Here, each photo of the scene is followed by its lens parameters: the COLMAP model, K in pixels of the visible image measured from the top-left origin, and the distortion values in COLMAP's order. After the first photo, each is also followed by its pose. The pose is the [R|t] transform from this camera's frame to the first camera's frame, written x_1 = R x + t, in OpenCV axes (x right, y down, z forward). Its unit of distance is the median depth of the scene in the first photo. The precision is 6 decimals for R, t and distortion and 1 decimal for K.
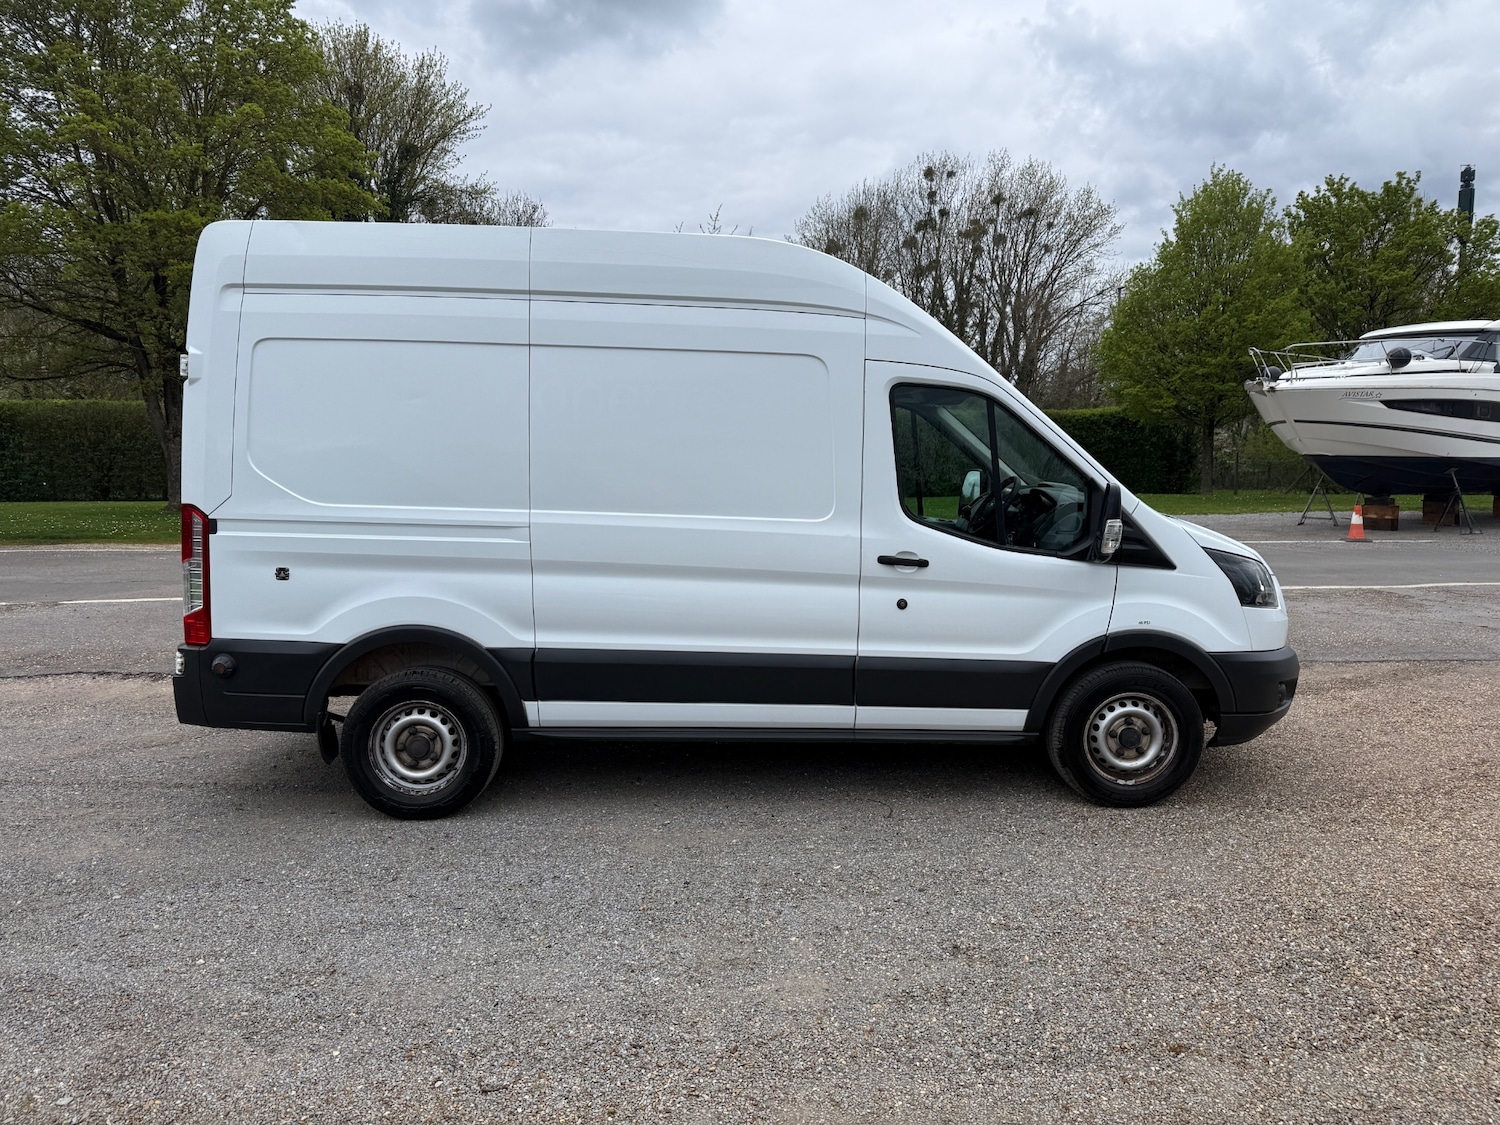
lens RADIAL K [[1043.2, 0, 750.0], [0, 1043.2, 562.5], [0, 0, 1]] dist [0.032965, -0.038270]
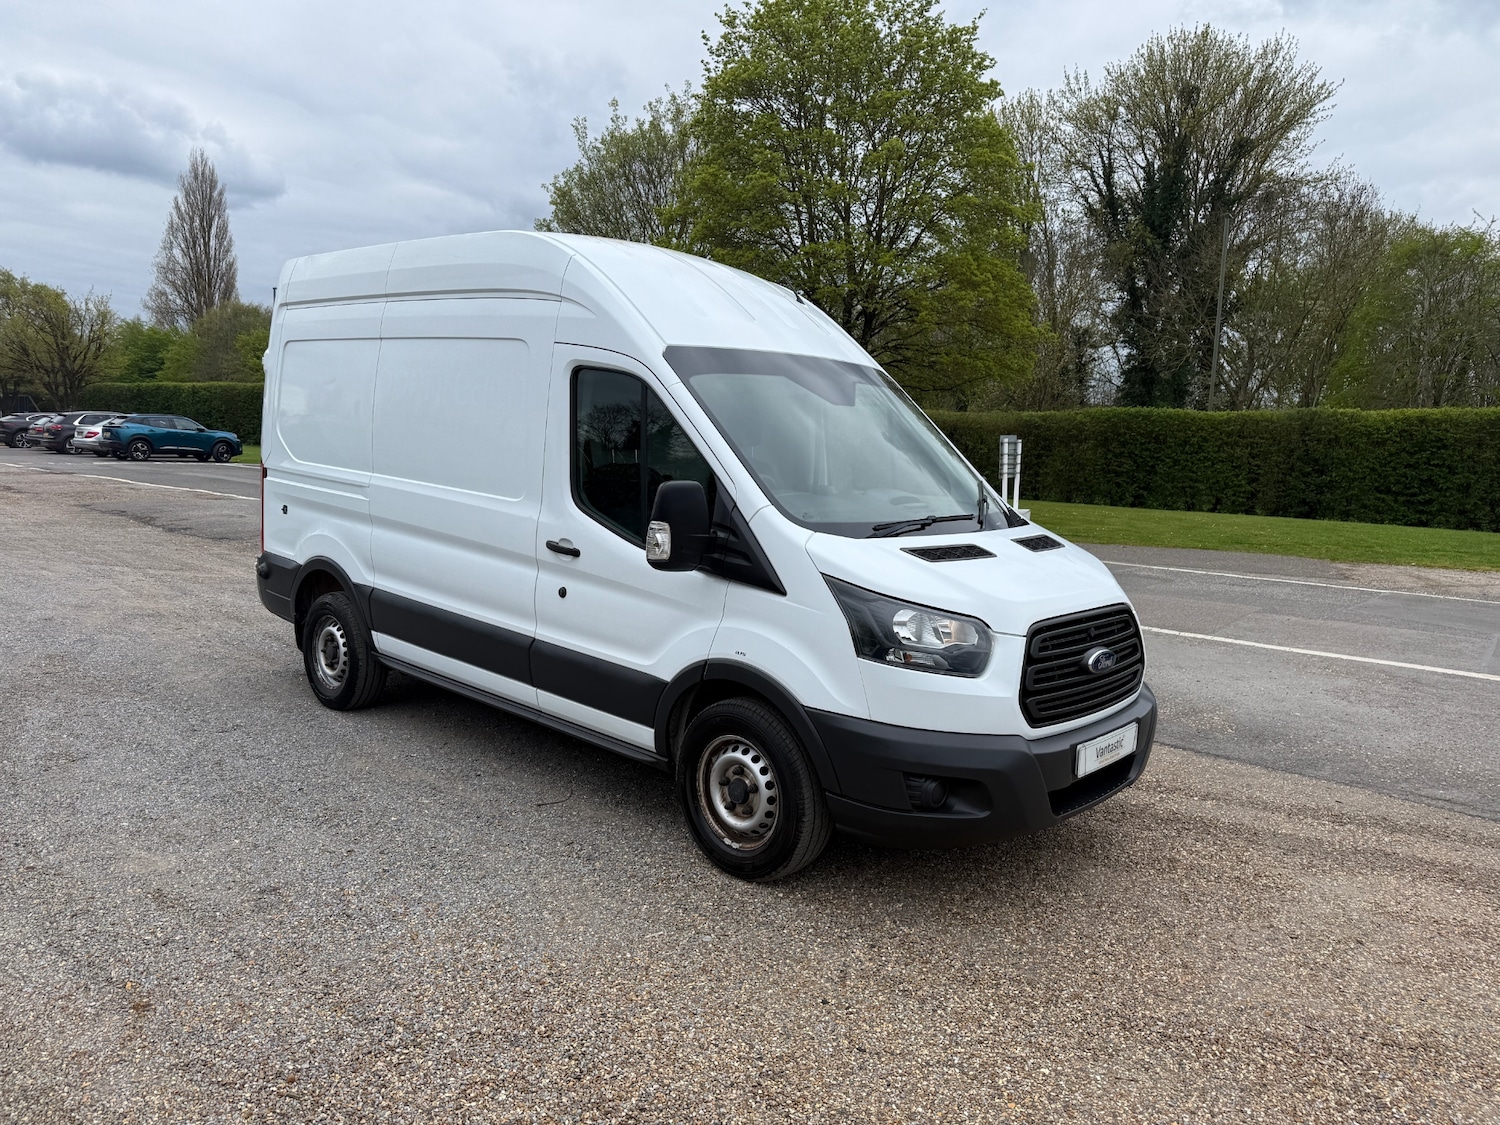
lens RADIAL K [[1068.8, 0, 755.8], [0, 1068.8, 552.7], [0, 0, 1]] dist [0.025037, -0.032239]
pose [[0.720303, 0.107843, -0.685225, 0.953318], [-0.122708, 0.992072, 0.027146, -0.045993], [0.682720, 0.064529, 0.727825, 0.390327]]
